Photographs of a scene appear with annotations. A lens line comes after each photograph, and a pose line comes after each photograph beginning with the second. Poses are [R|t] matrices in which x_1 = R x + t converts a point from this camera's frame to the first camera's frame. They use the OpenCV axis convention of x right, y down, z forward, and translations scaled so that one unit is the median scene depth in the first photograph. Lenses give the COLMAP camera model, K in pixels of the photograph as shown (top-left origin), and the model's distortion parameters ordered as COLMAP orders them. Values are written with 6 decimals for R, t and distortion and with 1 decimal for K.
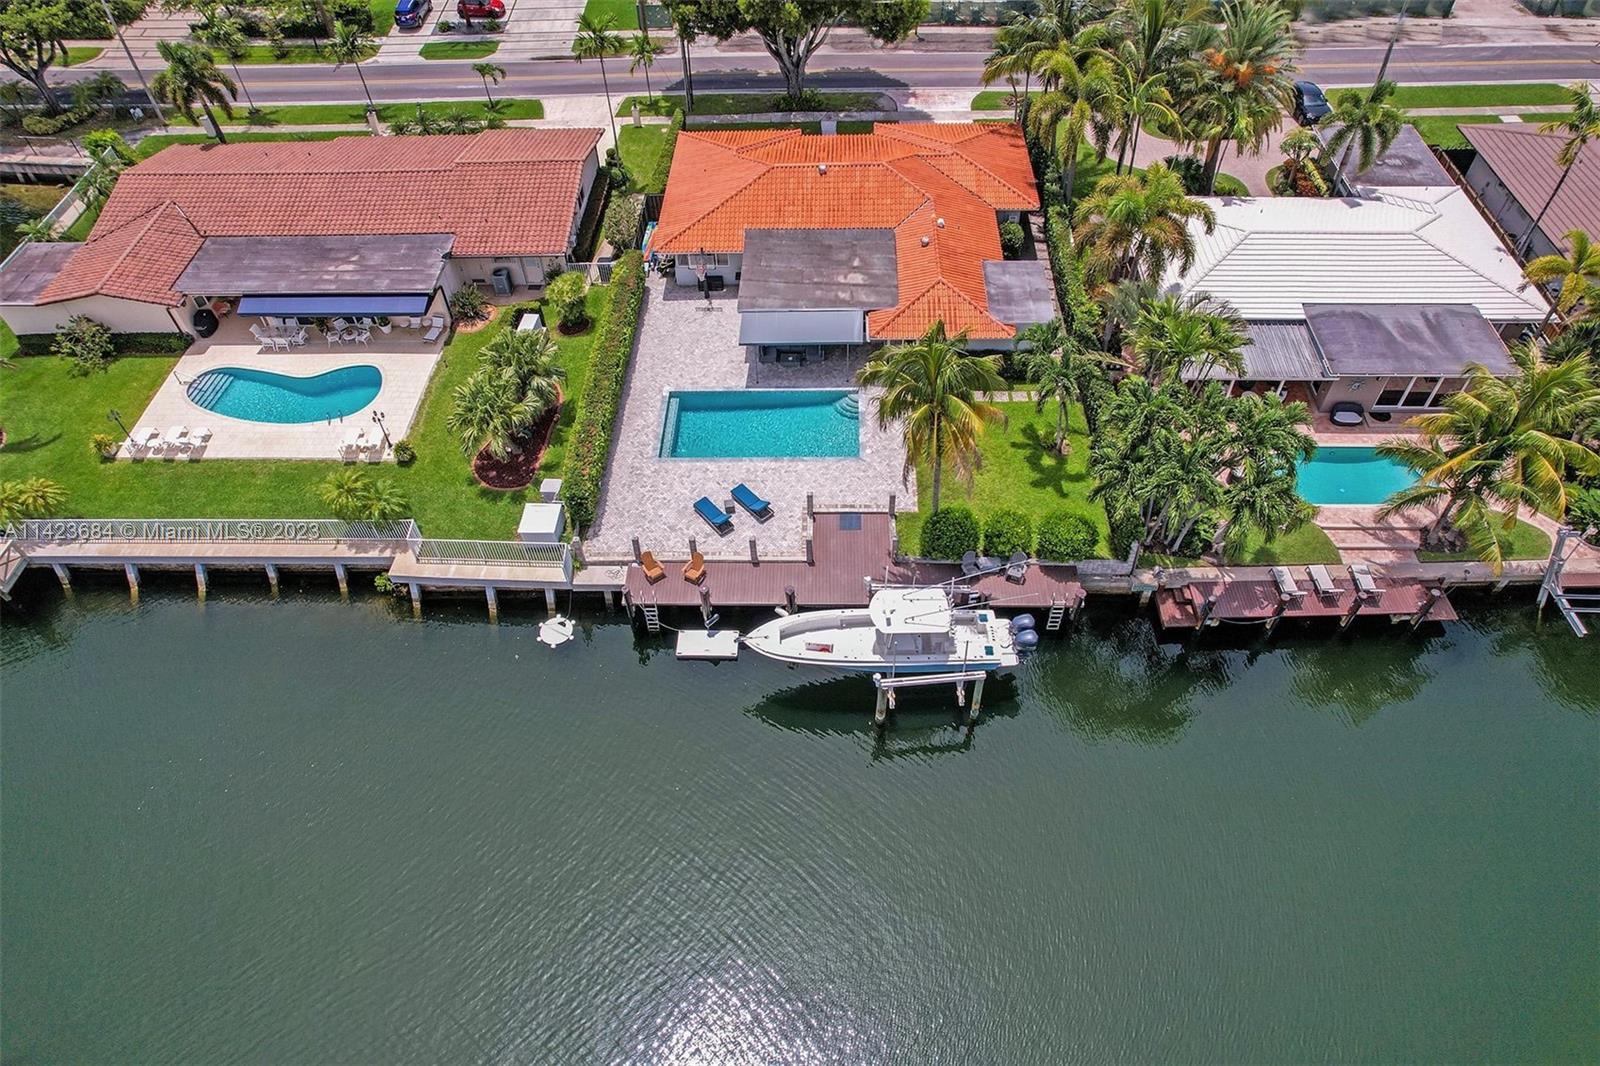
lens RADIAL K [[1027.5, 0, 810.2], [0, 1027.5, 556.3], [0, 0, 1]] dist [-0.082137, 0.067382]
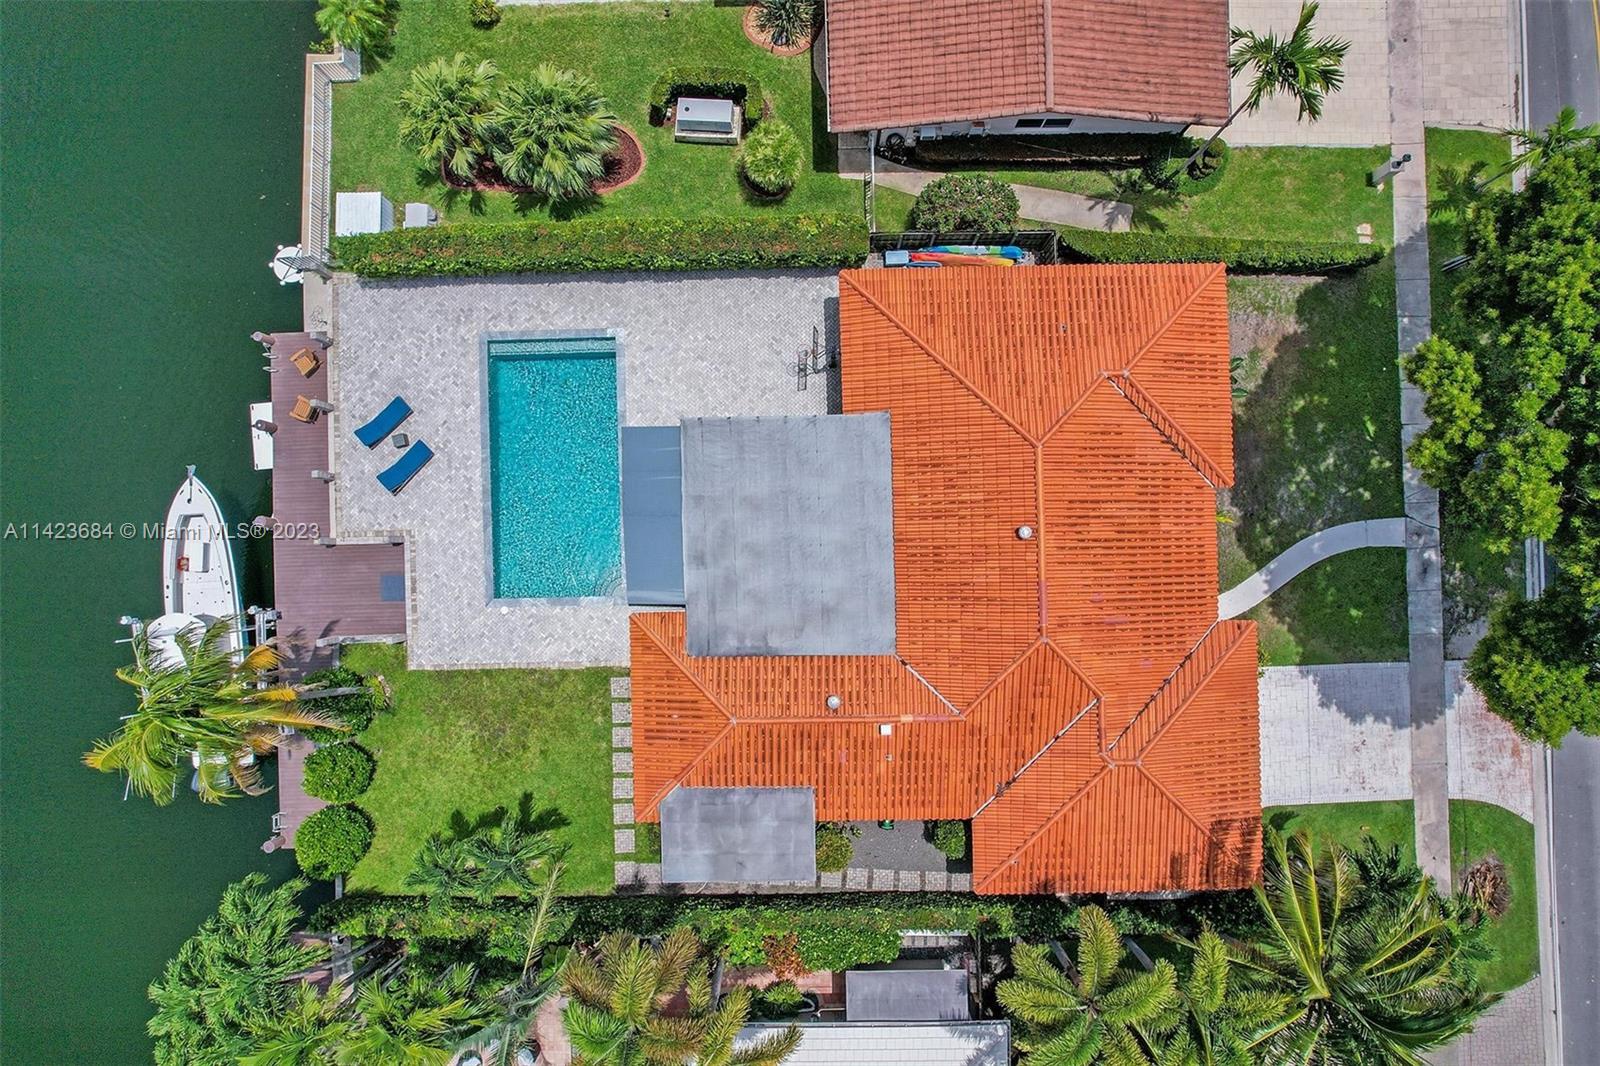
lens RADIAL K [[1027.5, 0, 810.2], [0, 1027.5, 556.3], [0, 0, 1]] dist [-0.082137, 0.067382]
pose [[0.041927, 0.999055, 0.011477, 0.018215], [-0.756920, 0.024263, 0.653057, -0.816788], [0.652161, -0.036068, 0.757222, 0.593215]]
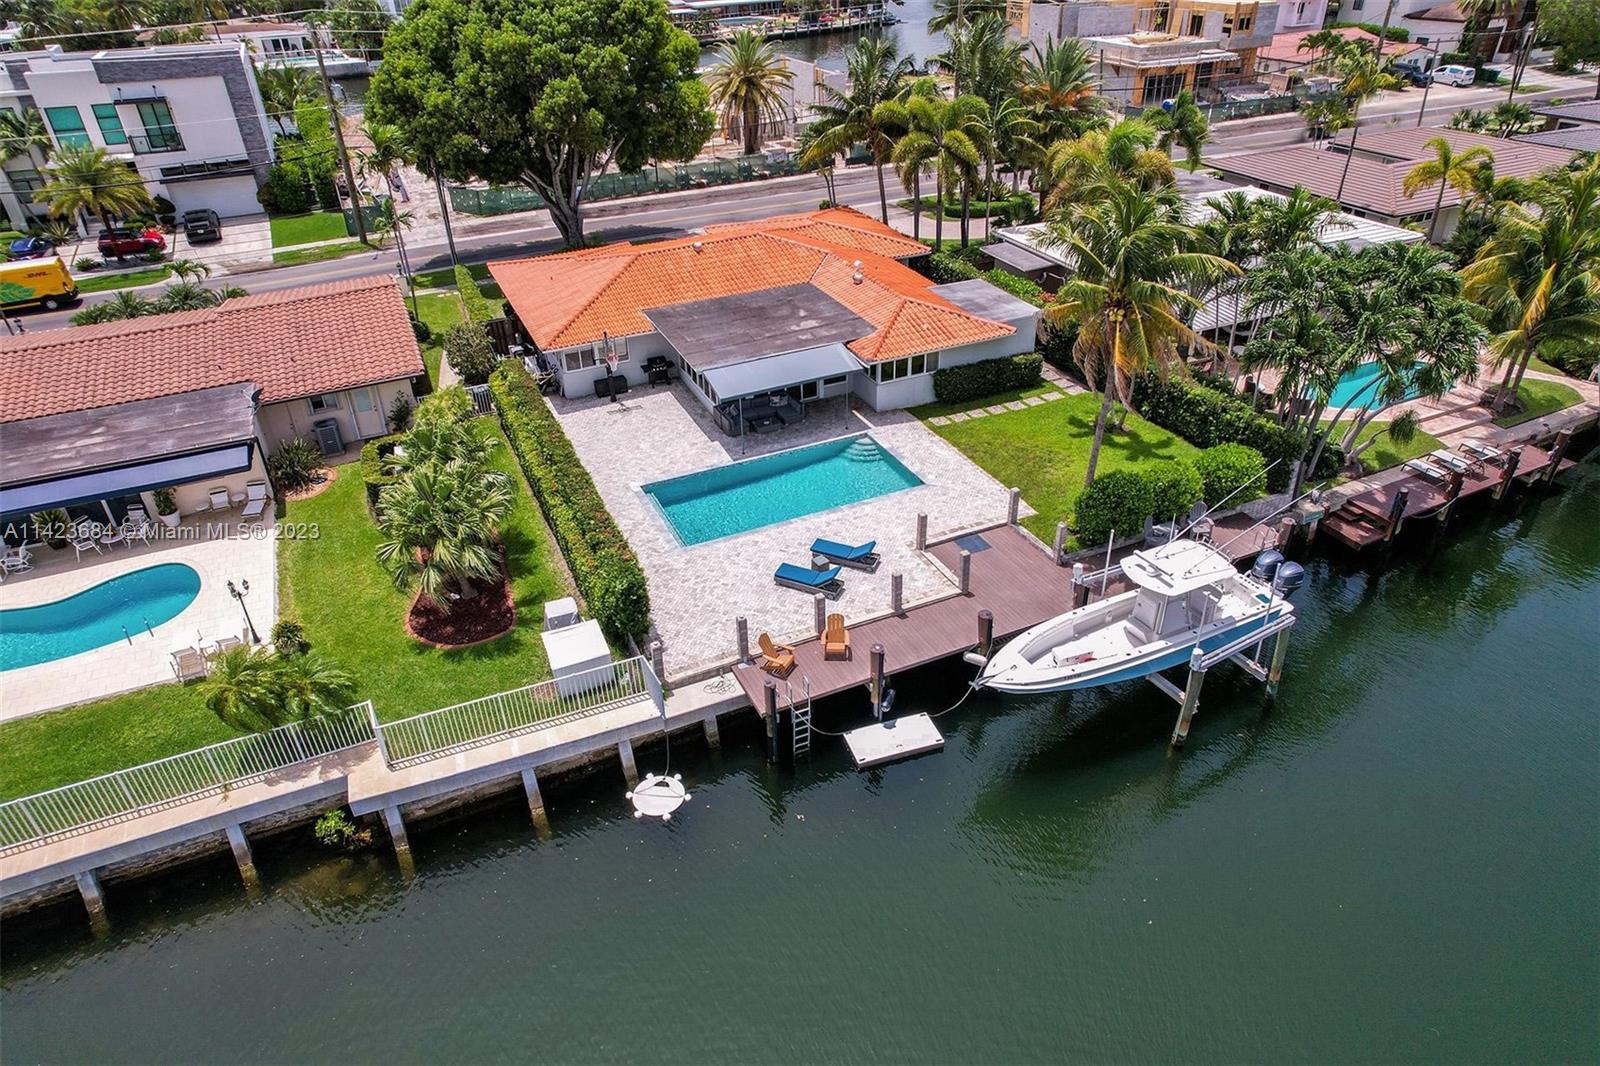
lens RADIAL K [[1027.5, 0, 810.2], [0, 1027.5, 556.3], [0, 0, 1]] dist [-0.082137, 0.067382]
pose [[0.898176, -0.240549, 0.367990, -0.343964], [0.339356, 0.911480, -0.232468, 0.107923], [-0.279495, 0.333676, 0.900301, 0.353615]]
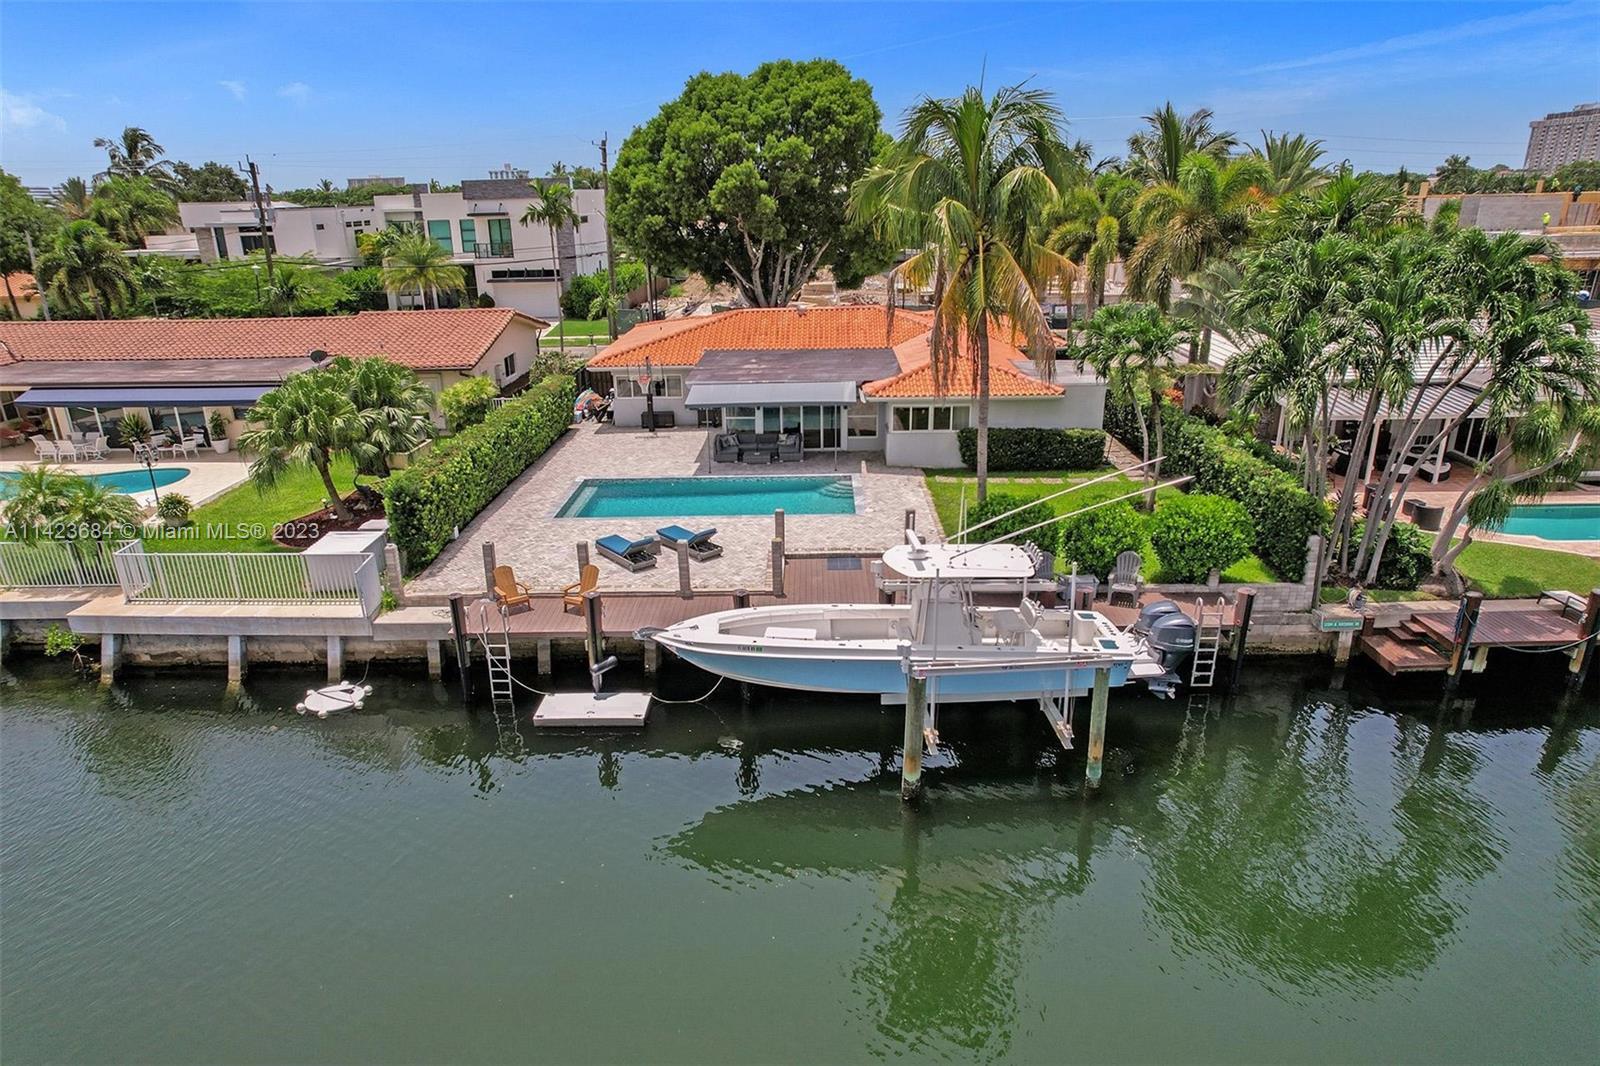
lens RADIAL K [[1064.8, 0, 818.3], [0, 1064.8, 596.8], [0, 0, 1]] dist [-0.098000, 0.099324]
pose [[0.999803, -0.001803, 0.019750, 0.010252], [0.011089, 0.876445, -0.481375, 0.291652], [-0.016442, 0.481499, 0.876292, 0.438693]]
